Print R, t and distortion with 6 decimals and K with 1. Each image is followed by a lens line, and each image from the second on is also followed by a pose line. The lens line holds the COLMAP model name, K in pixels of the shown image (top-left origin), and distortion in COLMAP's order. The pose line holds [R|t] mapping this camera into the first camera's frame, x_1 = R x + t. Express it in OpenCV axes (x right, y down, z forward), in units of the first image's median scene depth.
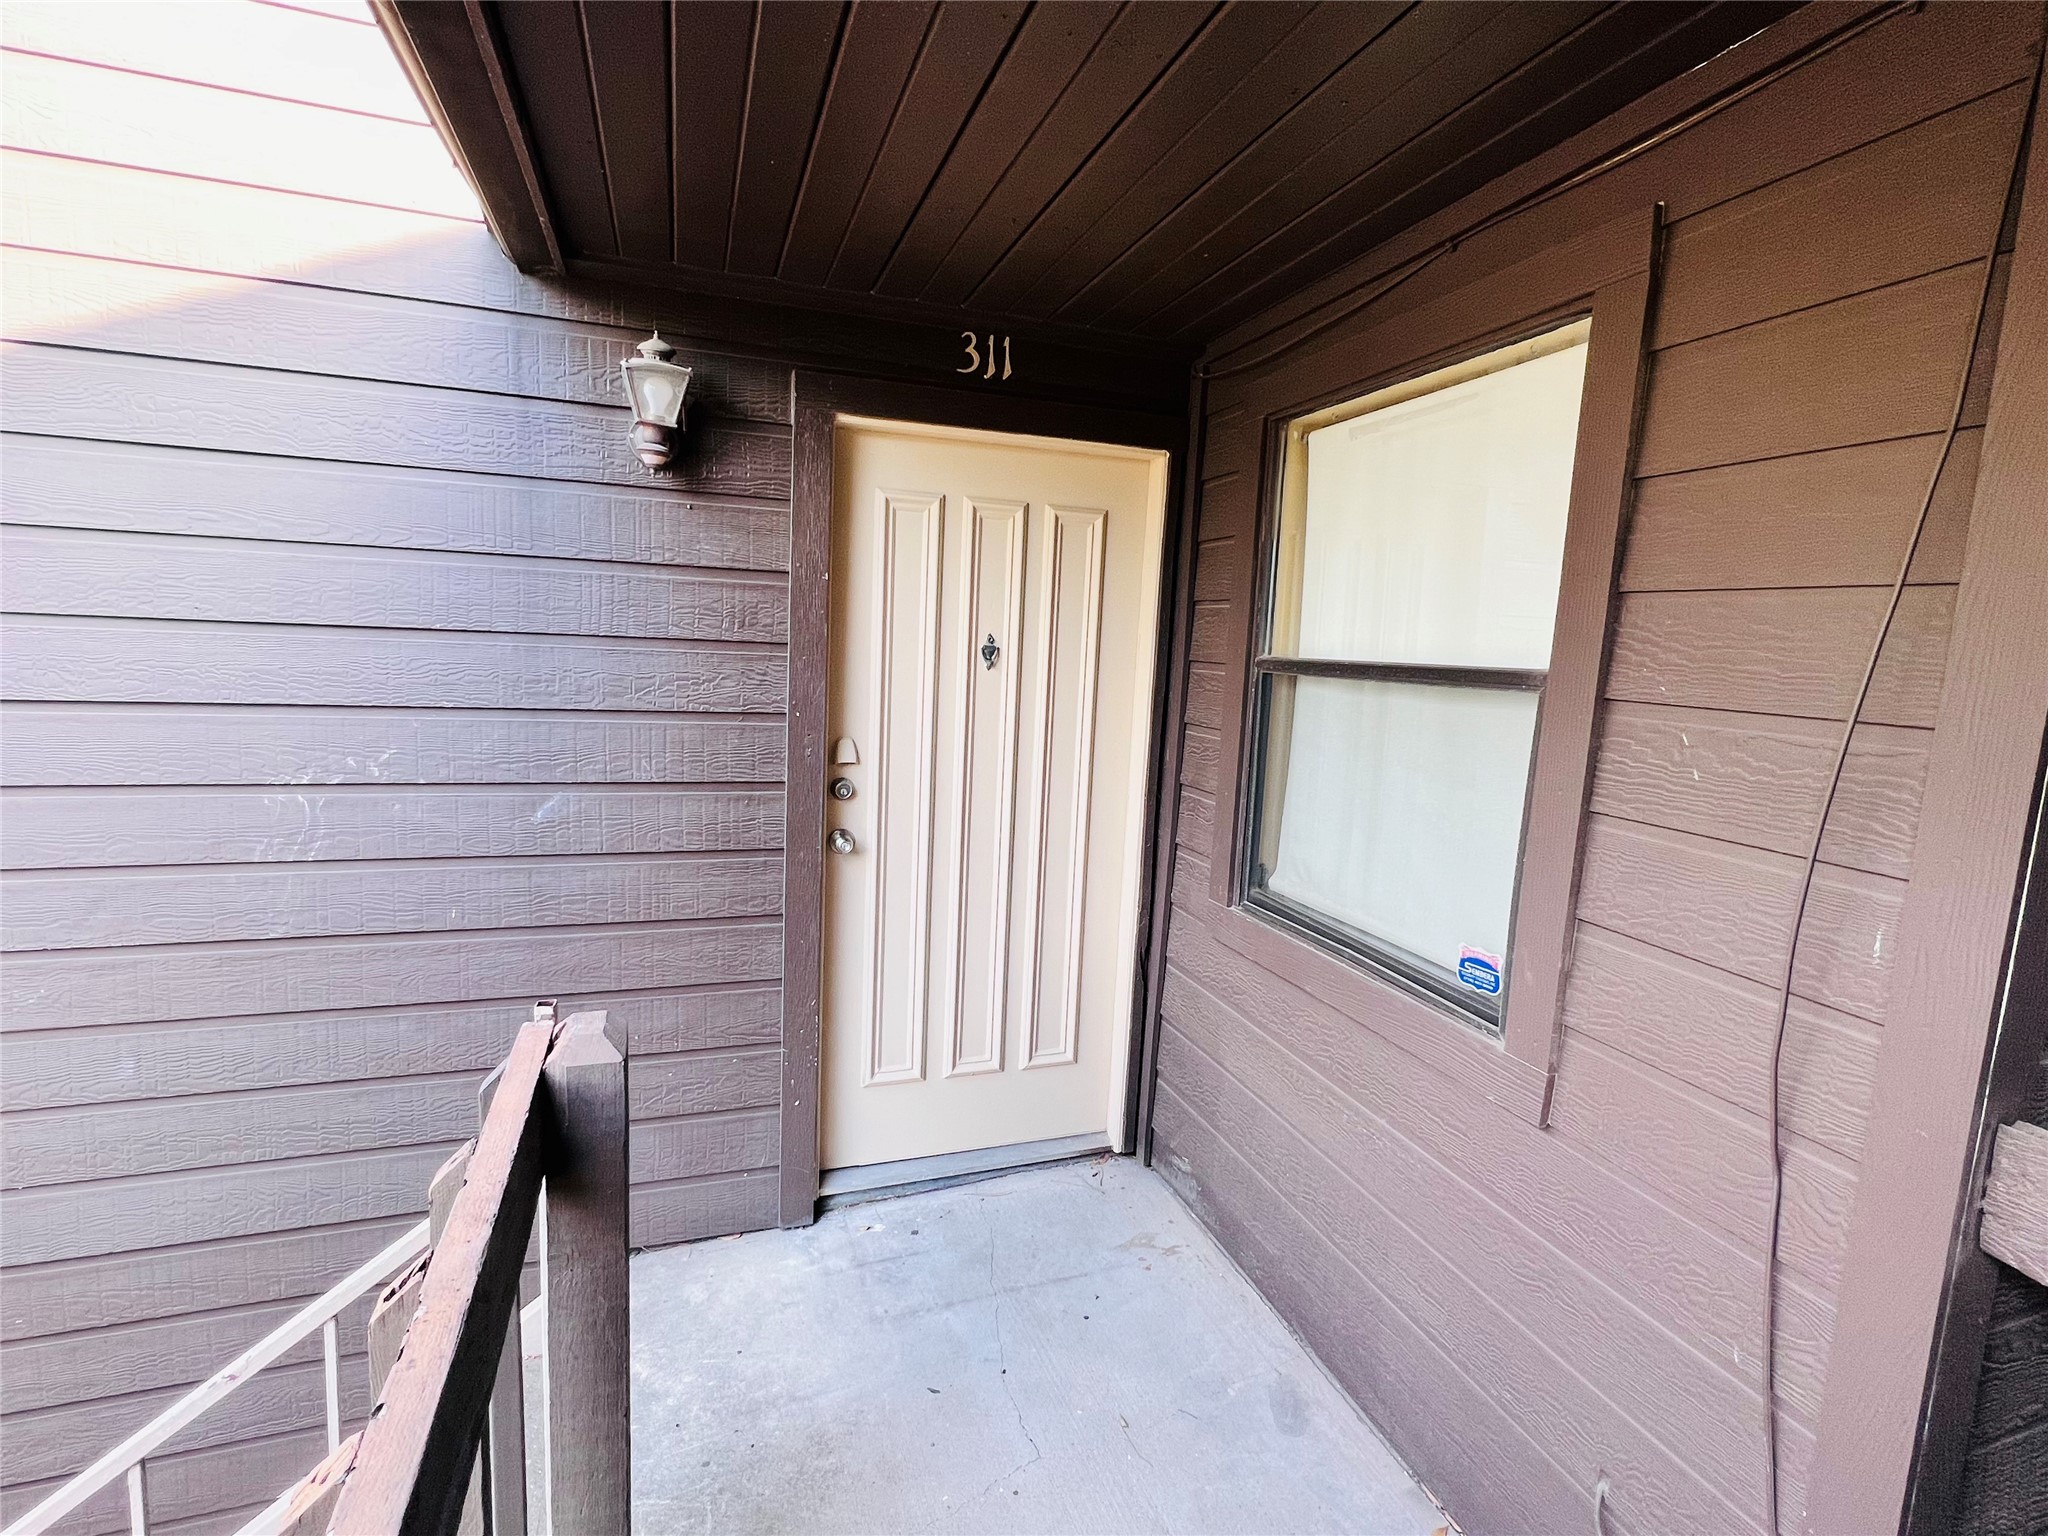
lens RADIAL K [[963.1, 0, 1023.5], [0, 963.1, 760.7], [0, 0, 1]] dist [0.000274, 0.000008]
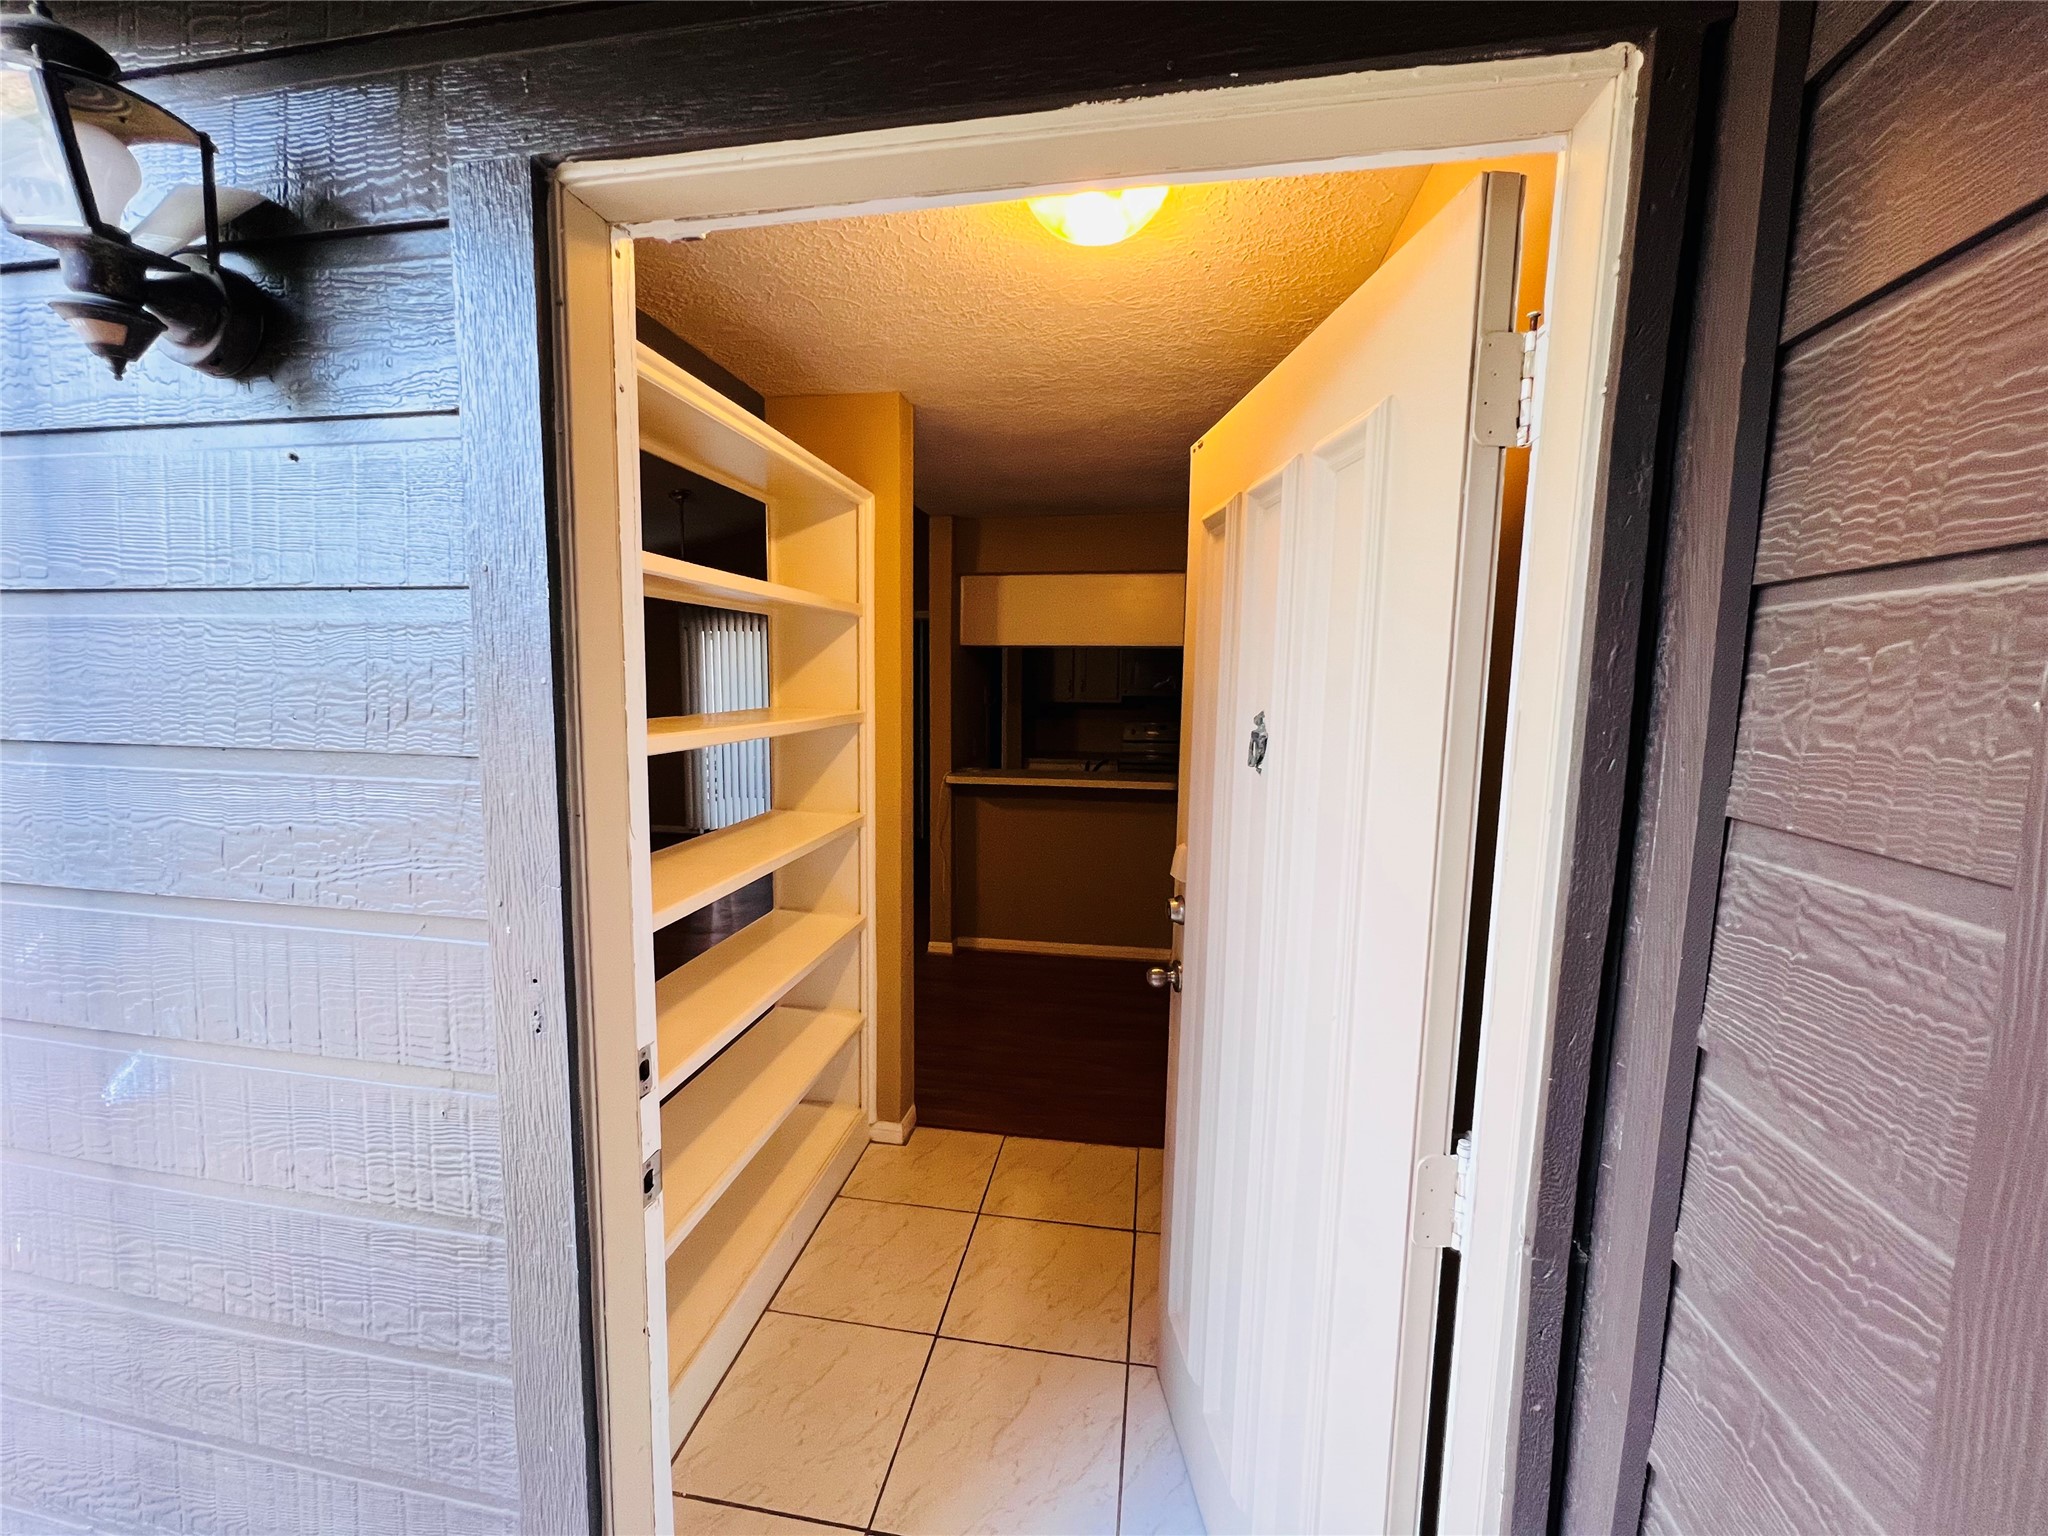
lens RADIAL K [[816.9, 0, 1017.5], [0, 816.9, 779.7], [0, 0, 1]] dist [0.000280, 0.000024]
pose [[0.872303, 0.021183, -0.488506, 0.113956], [-0.040790, 0.998731, -0.029528, -0.099778], [0.487261, 0.045684, 0.872061, 0.719946]]
